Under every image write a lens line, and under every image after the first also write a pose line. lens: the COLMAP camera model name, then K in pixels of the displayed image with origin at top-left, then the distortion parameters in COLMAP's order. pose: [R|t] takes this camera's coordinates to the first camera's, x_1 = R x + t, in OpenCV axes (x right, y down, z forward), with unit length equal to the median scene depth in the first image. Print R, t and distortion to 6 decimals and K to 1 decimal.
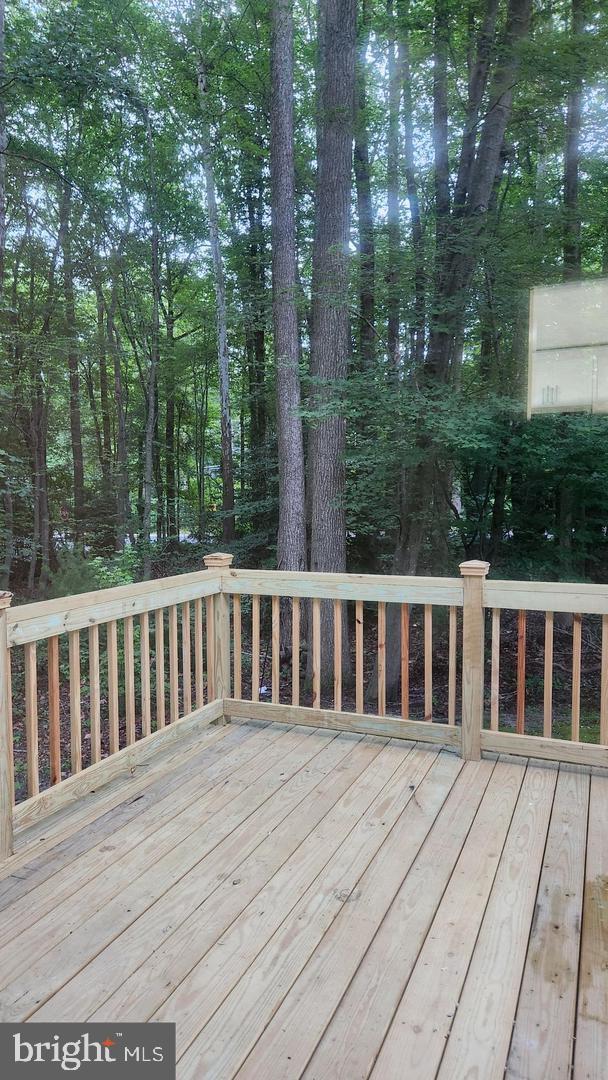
lens RADIAL K [[716.6, 0, 306.0], [0, 716.6, 541.4], [0, 0, 1]] dist [0.056340, -0.000646]
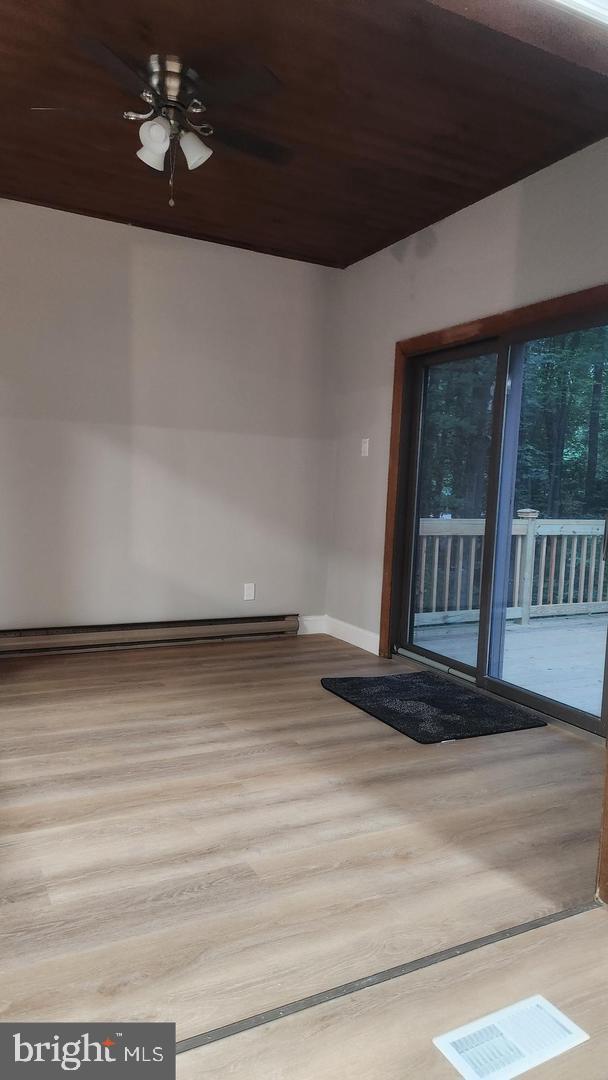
lens RADIAL K [[716.6, 0, 302.1], [0, 716.6, 544.3], [0, 0, 1]] dist [0.056340, -0.000646]
pose [[0.772387, 0.096540, -0.627773, 0.077754], [-0.088123, 0.995110, 0.044607, 0.023762], [0.629010, 0.020867, 0.777117, -0.211380]]
